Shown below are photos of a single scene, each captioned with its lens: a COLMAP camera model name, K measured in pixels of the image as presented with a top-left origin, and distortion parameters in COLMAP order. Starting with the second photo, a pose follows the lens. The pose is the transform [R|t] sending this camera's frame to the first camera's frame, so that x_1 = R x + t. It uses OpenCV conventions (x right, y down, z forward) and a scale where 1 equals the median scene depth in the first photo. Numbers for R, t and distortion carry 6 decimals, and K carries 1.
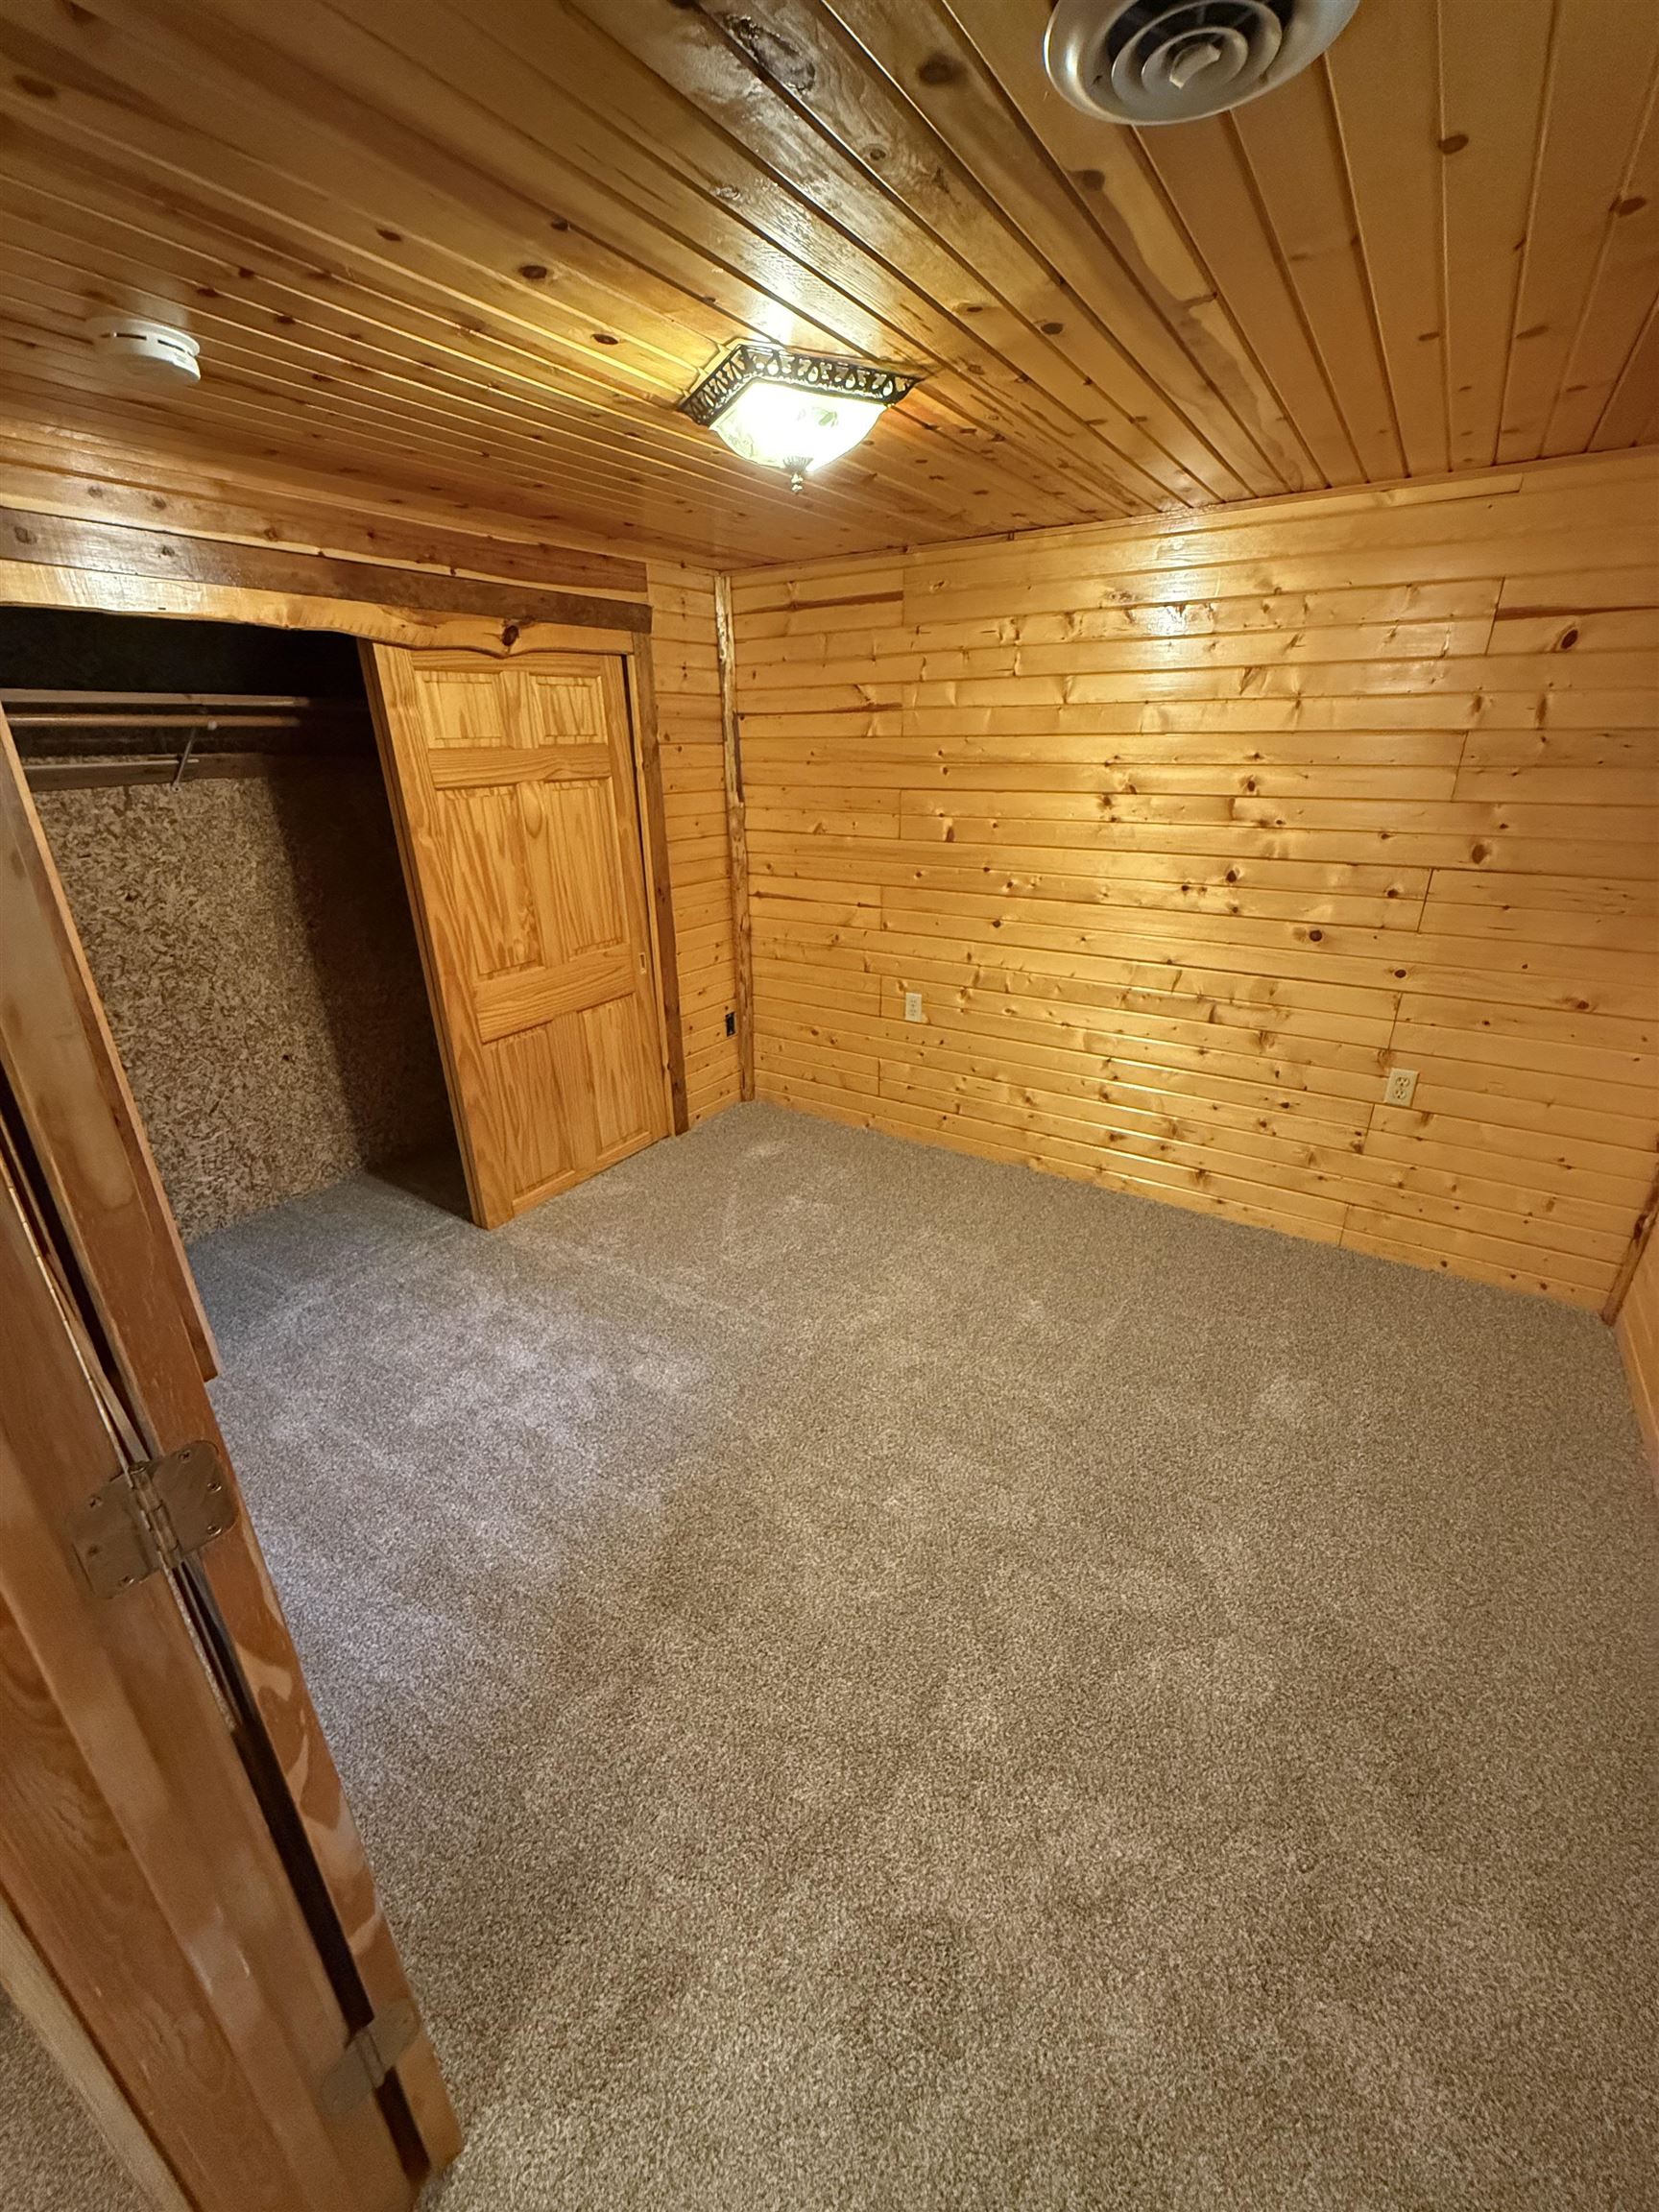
lens RADIAL K [[888.7, 0, 830.8], [0, 888.7, 1106.7], [0, 0, 1]] dist [-0.001164, -0.000703]
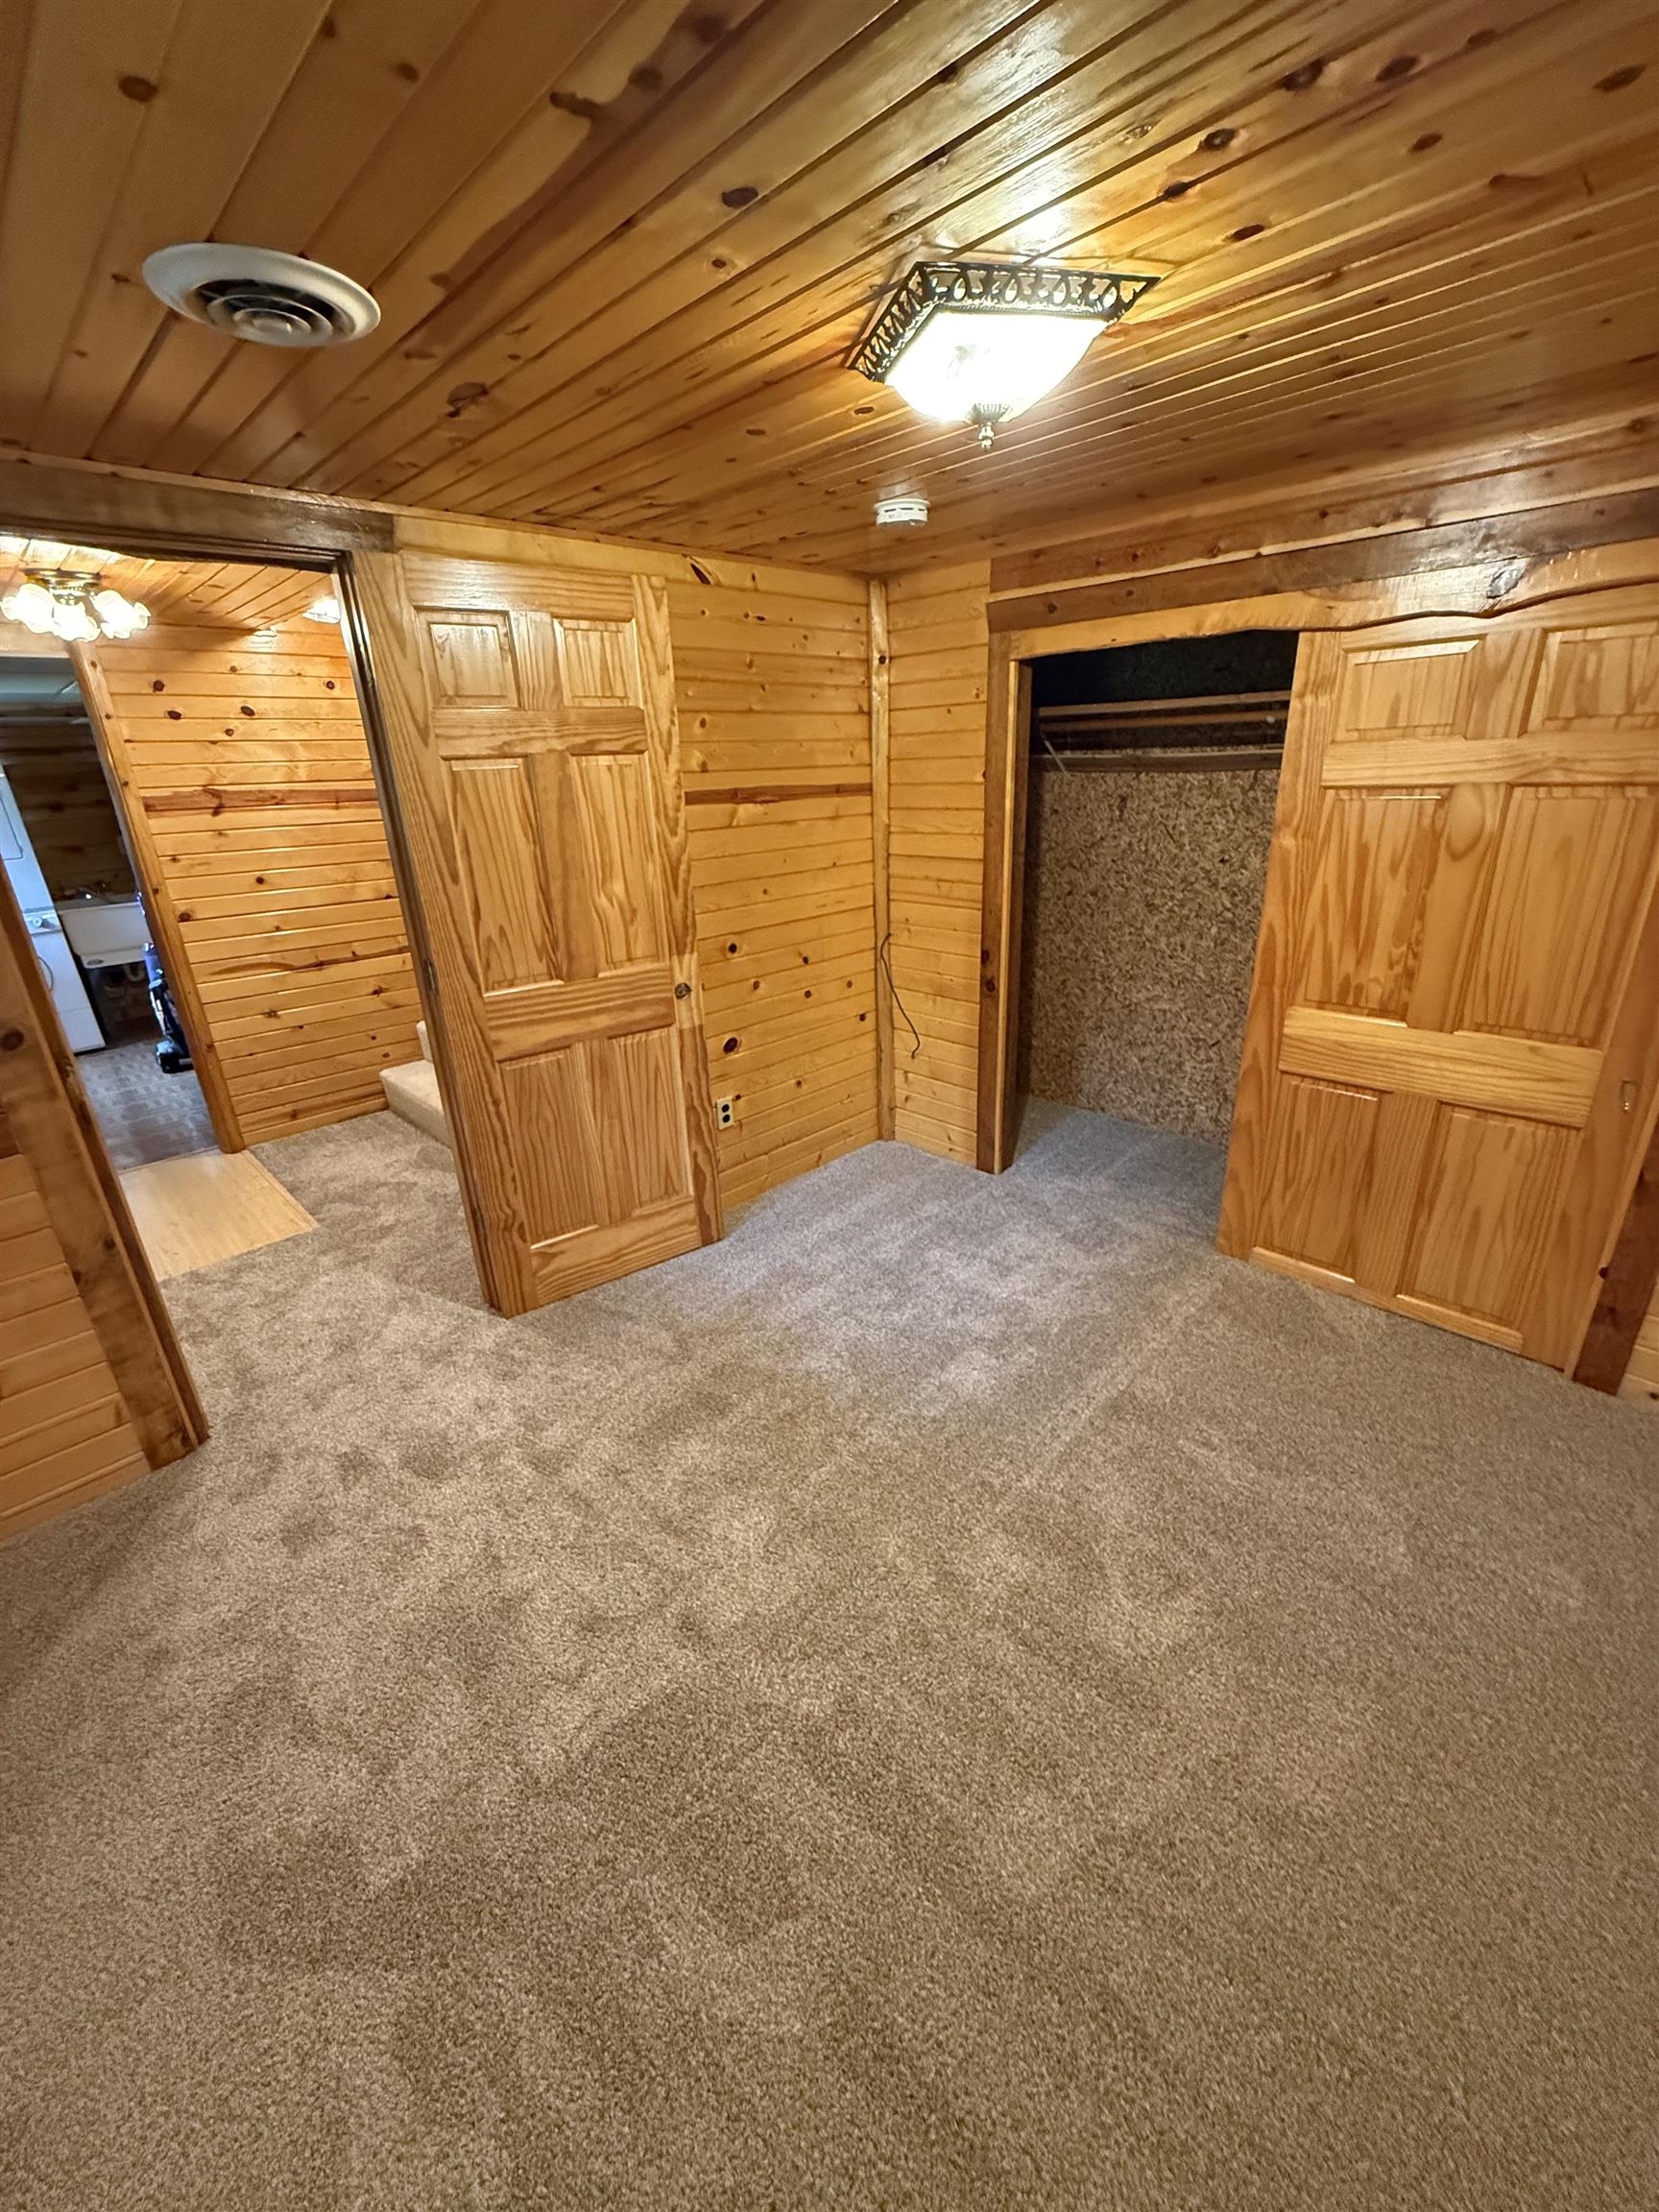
lens RADIAL K [[888.7, 0, 830.8], [0, 888.7, 1106.7], [0, 0, 1]] dist [-0.001164, -0.000703]
pose [[-0.215511, 0.379403, -0.899782, 0.583891], [-0.338038, 0.835477, 0.433253, -0.304161], [0.916125, 0.397531, -0.051802, 0.707672]]
